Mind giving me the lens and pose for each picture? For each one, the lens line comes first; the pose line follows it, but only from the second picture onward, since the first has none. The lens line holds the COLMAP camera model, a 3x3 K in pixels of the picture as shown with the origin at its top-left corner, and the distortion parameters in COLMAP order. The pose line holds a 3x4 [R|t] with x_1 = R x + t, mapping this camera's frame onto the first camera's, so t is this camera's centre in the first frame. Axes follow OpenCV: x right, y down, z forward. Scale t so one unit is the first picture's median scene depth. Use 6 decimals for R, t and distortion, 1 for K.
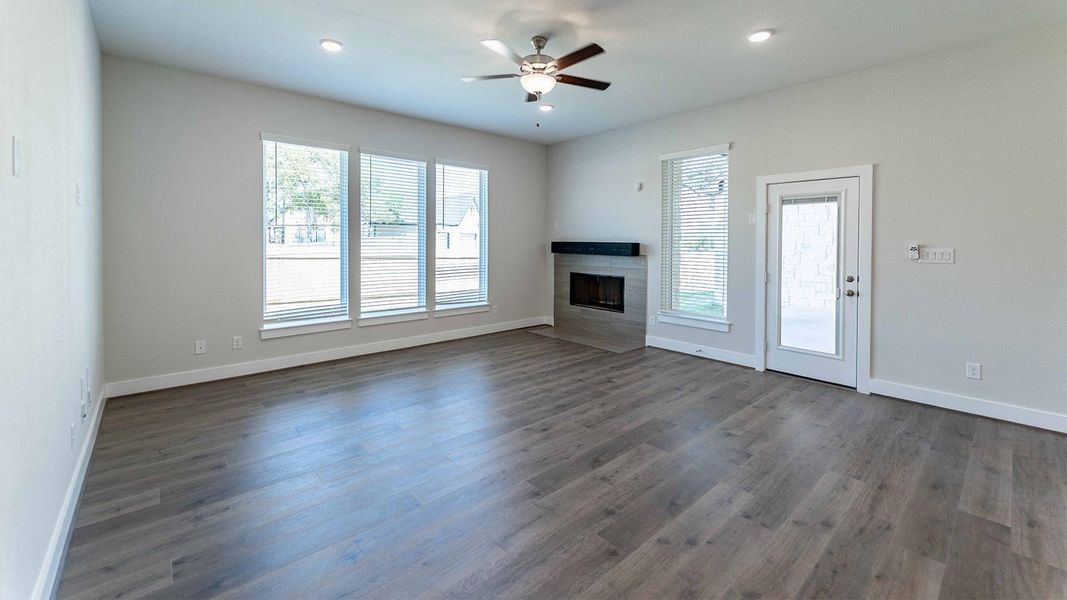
lens RADIAL K [[428.8, 0, 532.2], [0, 428.8, 246.8], [0, 0, 1]] dist [-0.001198, -0.000083]
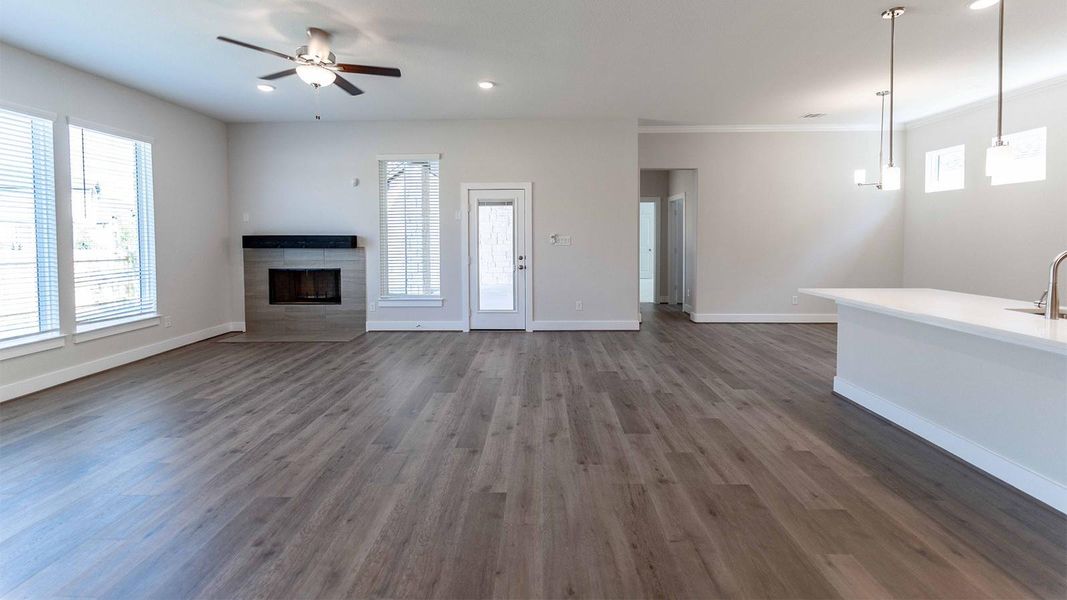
lens RADIAL K [[430.7, 0, 532.4], [0, 430.7, 247.6], [0, 0, 1]] dist [0.001088, 0.000058]
pose [[0.677520, -0.027974, 0.734972, -0.240285], [0.017872, 0.999608, 0.021571, 0.005504], [-0.735287, -0.001480, 0.677754, -0.035079]]
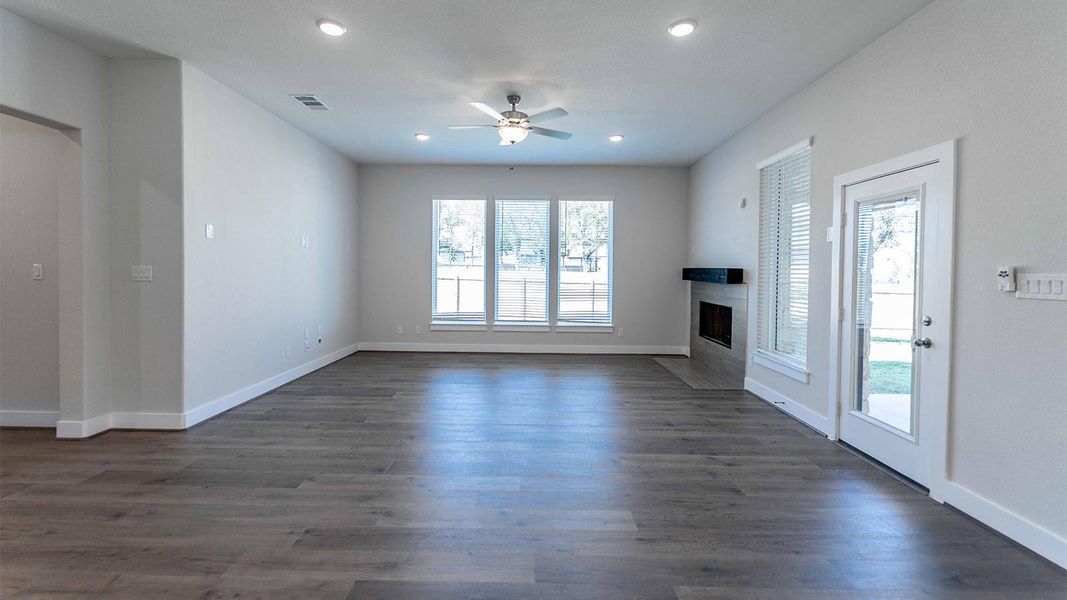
lens RADIAL K [[430.3, 0, 533.3], [0, 430.3, 279.2], [0, 0, 1]] dist [-0.002170, -0.000383]
pose [[0.738816, 0.017614, -0.673678, 0.530559], [-0.014282, 0.999843, 0.010480, 0.009467], [0.673756, 0.001879, 0.738951, 0.085022]]
